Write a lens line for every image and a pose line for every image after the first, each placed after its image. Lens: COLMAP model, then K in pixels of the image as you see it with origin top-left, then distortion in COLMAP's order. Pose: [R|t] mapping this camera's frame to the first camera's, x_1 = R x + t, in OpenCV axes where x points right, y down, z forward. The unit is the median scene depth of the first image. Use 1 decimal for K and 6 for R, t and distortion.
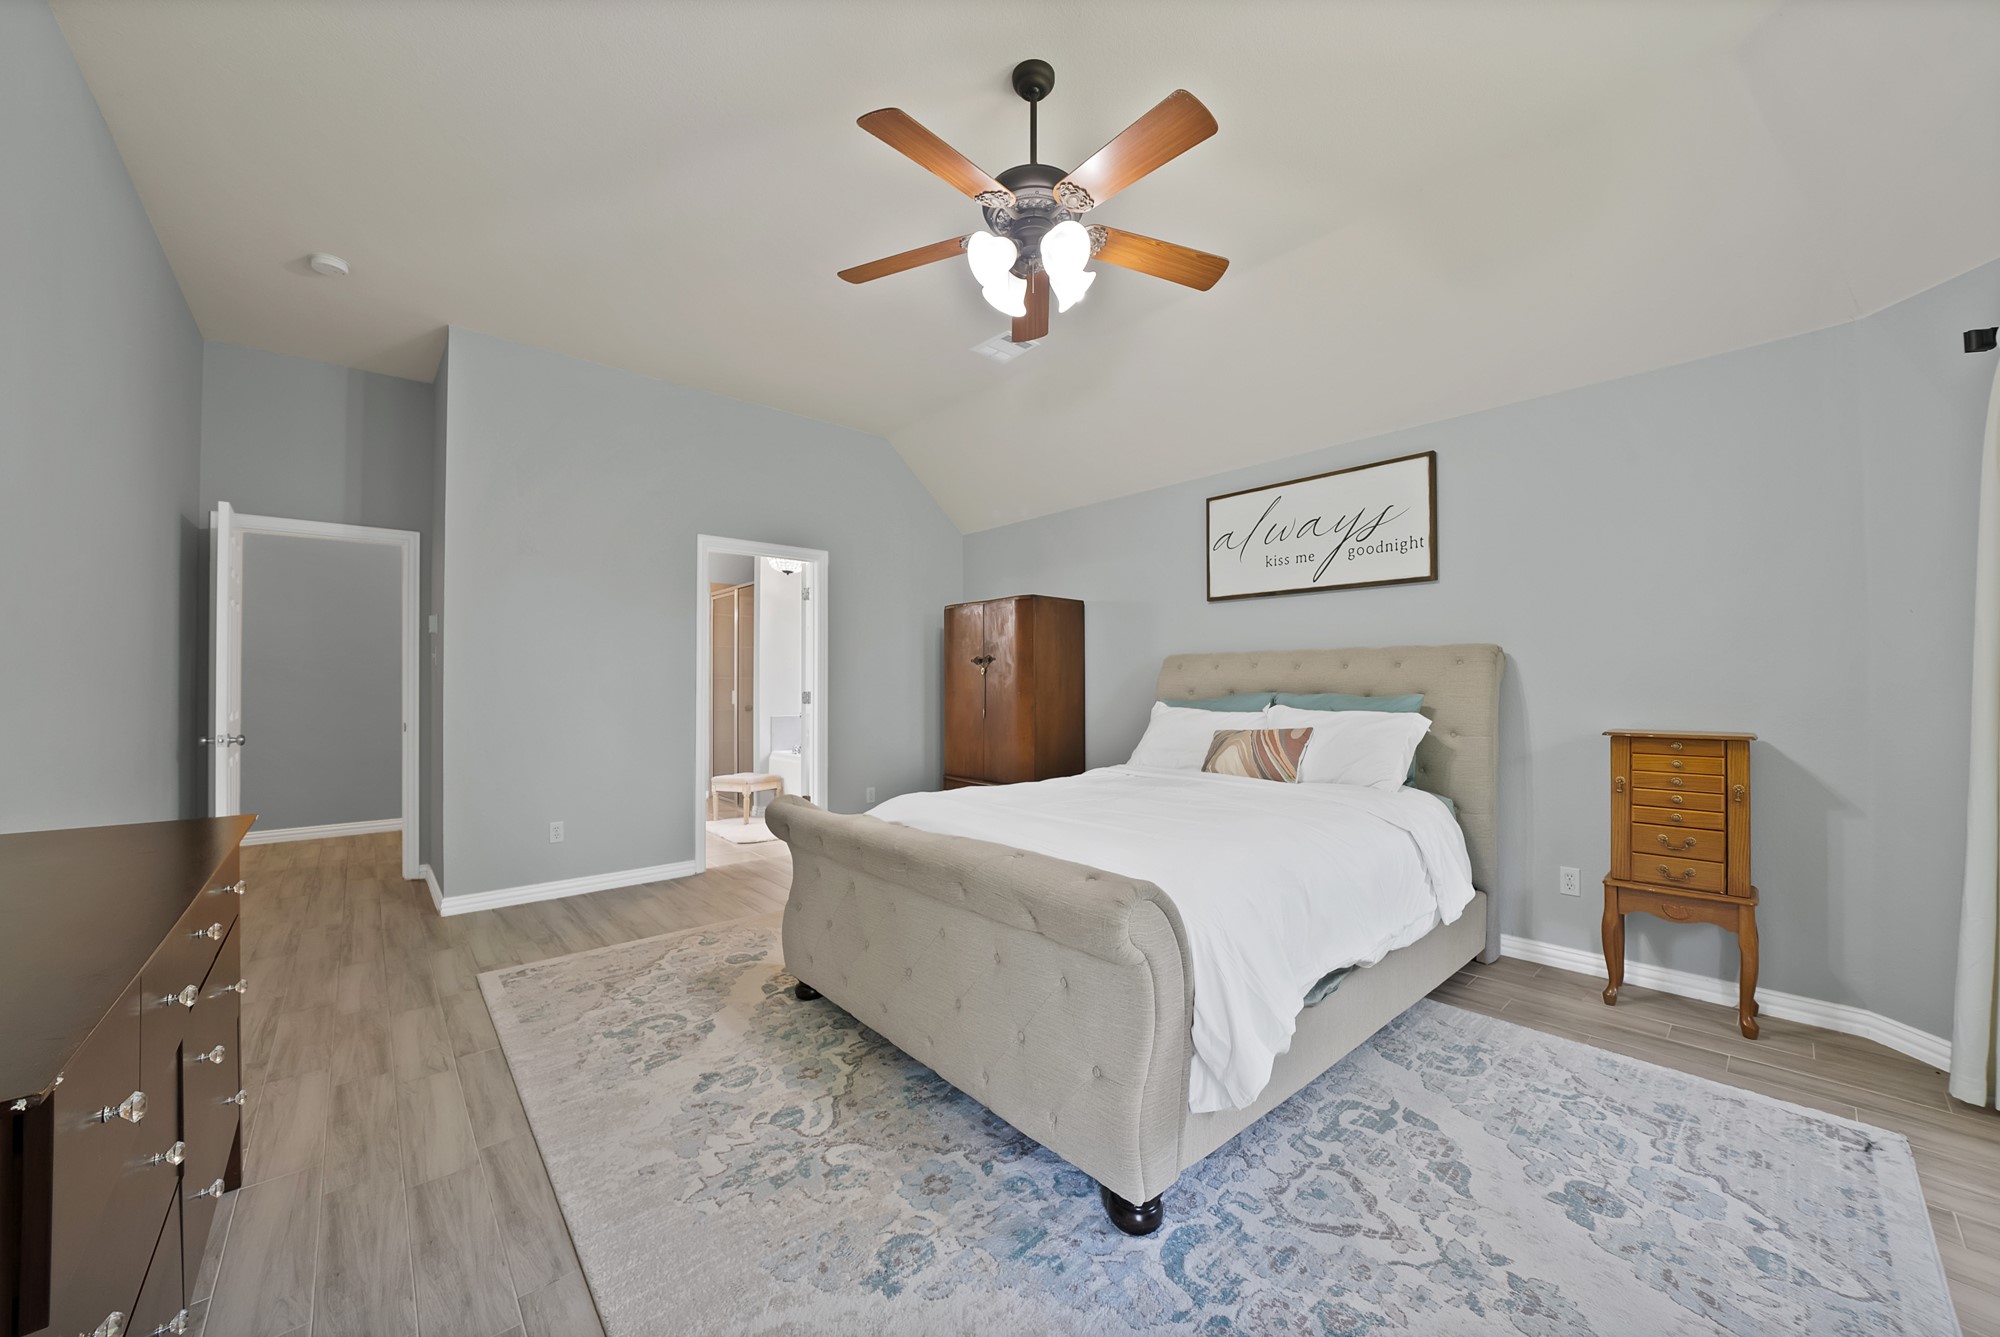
lens RADIAL K [[718.9, 0, 988.4], [0, 718.9, 670.8], [0, 0, 1]] dist [-0.027626, 0.002405]
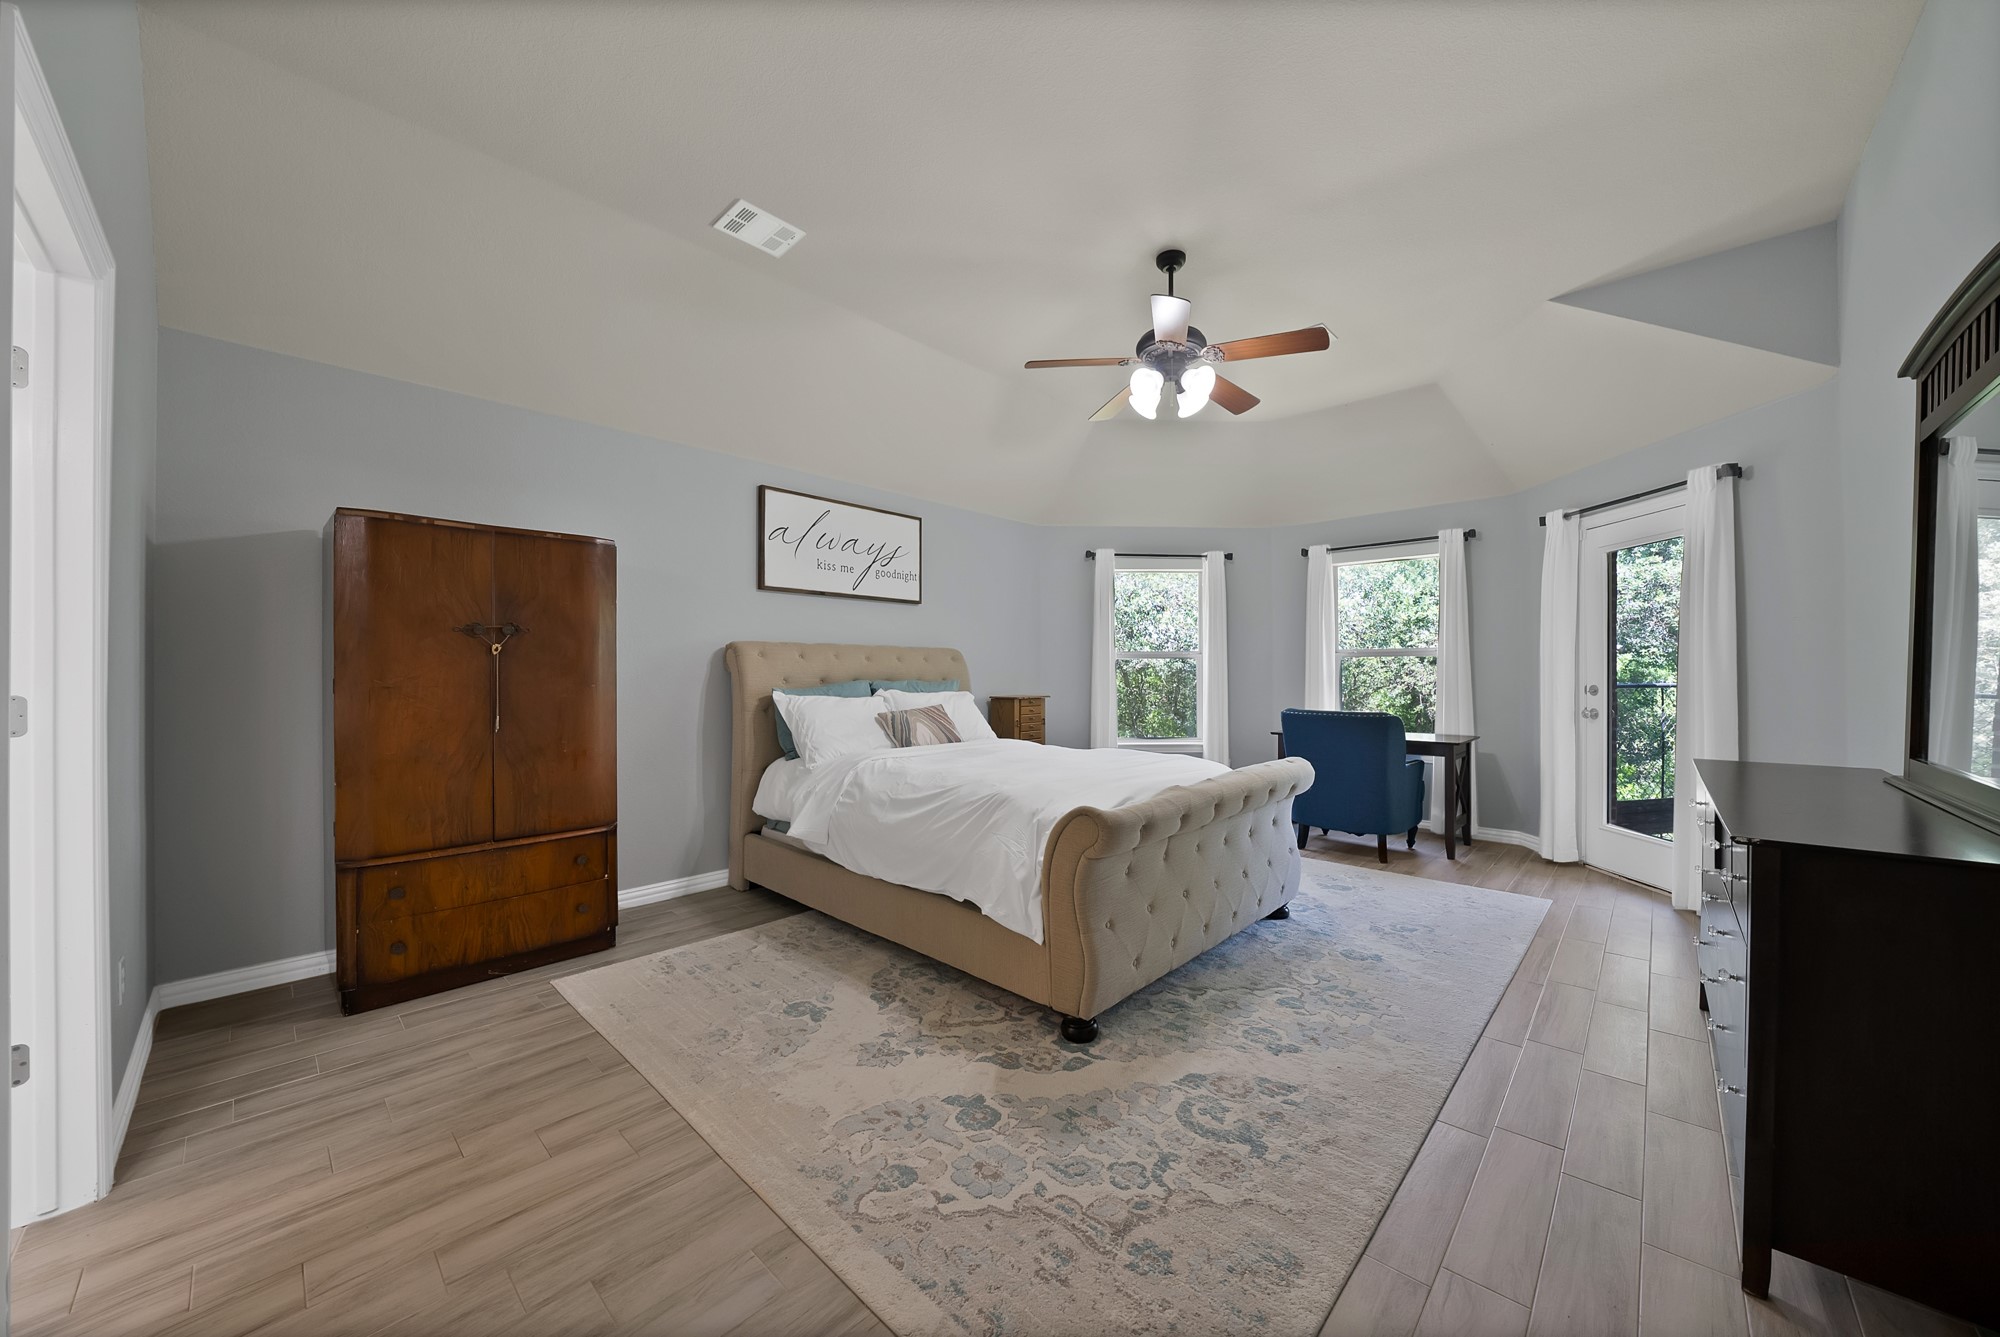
lens RADIAL K [[718.9, 0, 987.6], [0, 718.9, 674.7], [0, 0, 1]] dist [-0.027626, 0.002405]
pose [[-0.084074, -0.005027, 0.996447, -1.075794], [-0.019445, 0.999805, 0.003403, 0.017716], [-0.996270, -0.019090, -0.084155, 1.169604]]
